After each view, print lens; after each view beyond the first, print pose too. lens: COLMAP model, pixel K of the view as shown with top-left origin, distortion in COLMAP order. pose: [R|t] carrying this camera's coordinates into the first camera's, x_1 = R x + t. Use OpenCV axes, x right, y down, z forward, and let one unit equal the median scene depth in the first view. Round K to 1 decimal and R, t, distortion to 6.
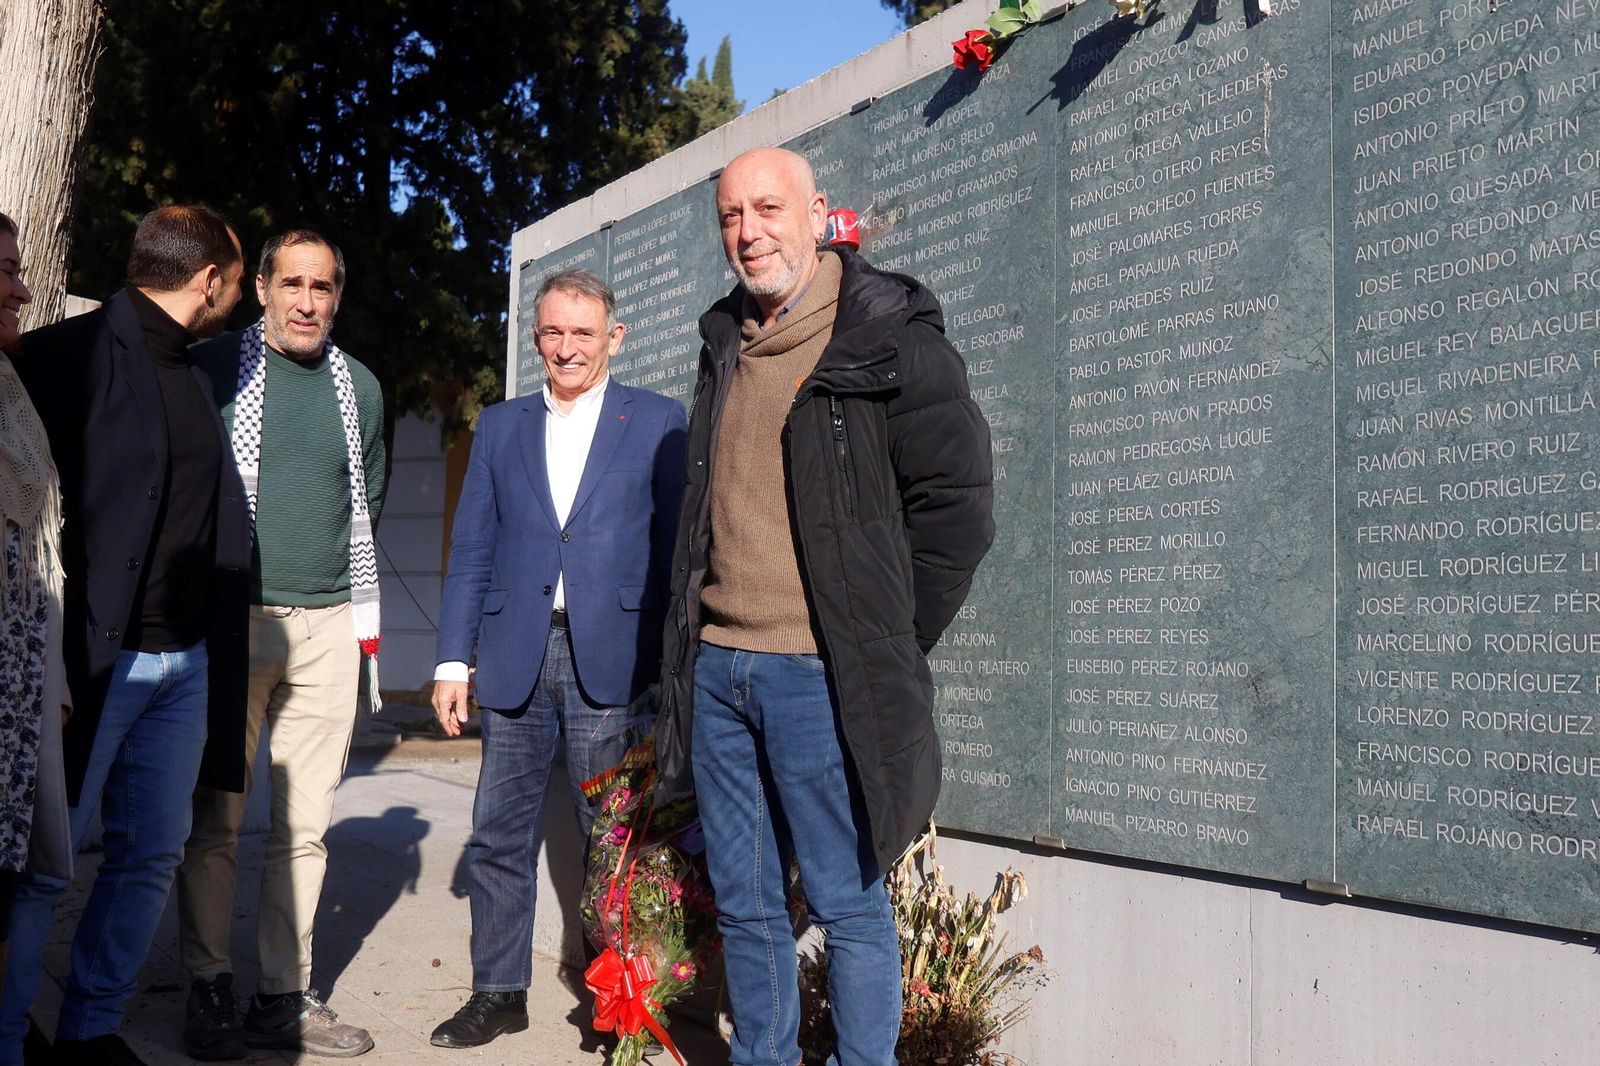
lens RADIAL K [[798.7, 0, 800.0], [0, 798.7, 533.0], [0, 0, 1]] dist [-0.001166, -0.000522]
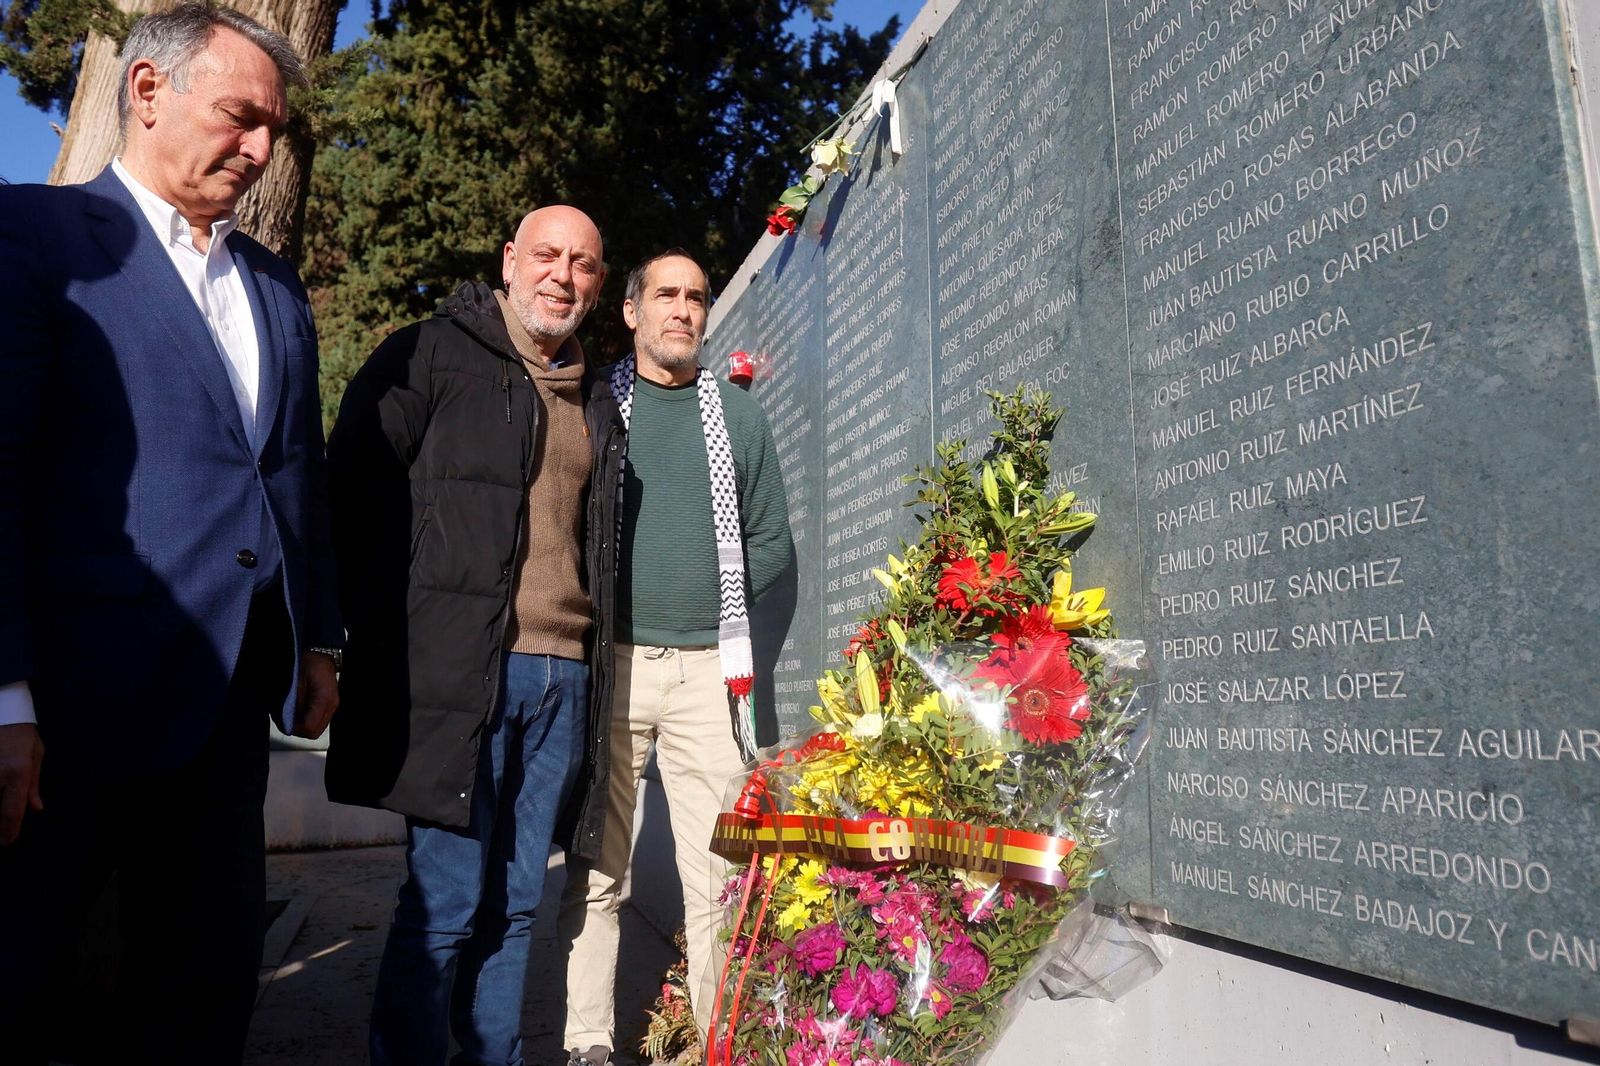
lens RADIAL K [[798.7, 0, 800.0], [0, 798.7, 533.0], [0, 0, 1]] dist [-0.001166, -0.000522]
pose [[0.862119, -0.108930, -0.494859, 0.933601], [0.047641, 0.989718, -0.134862, 0.101518], [0.504461, 0.092691, 0.858445, -0.106176]]
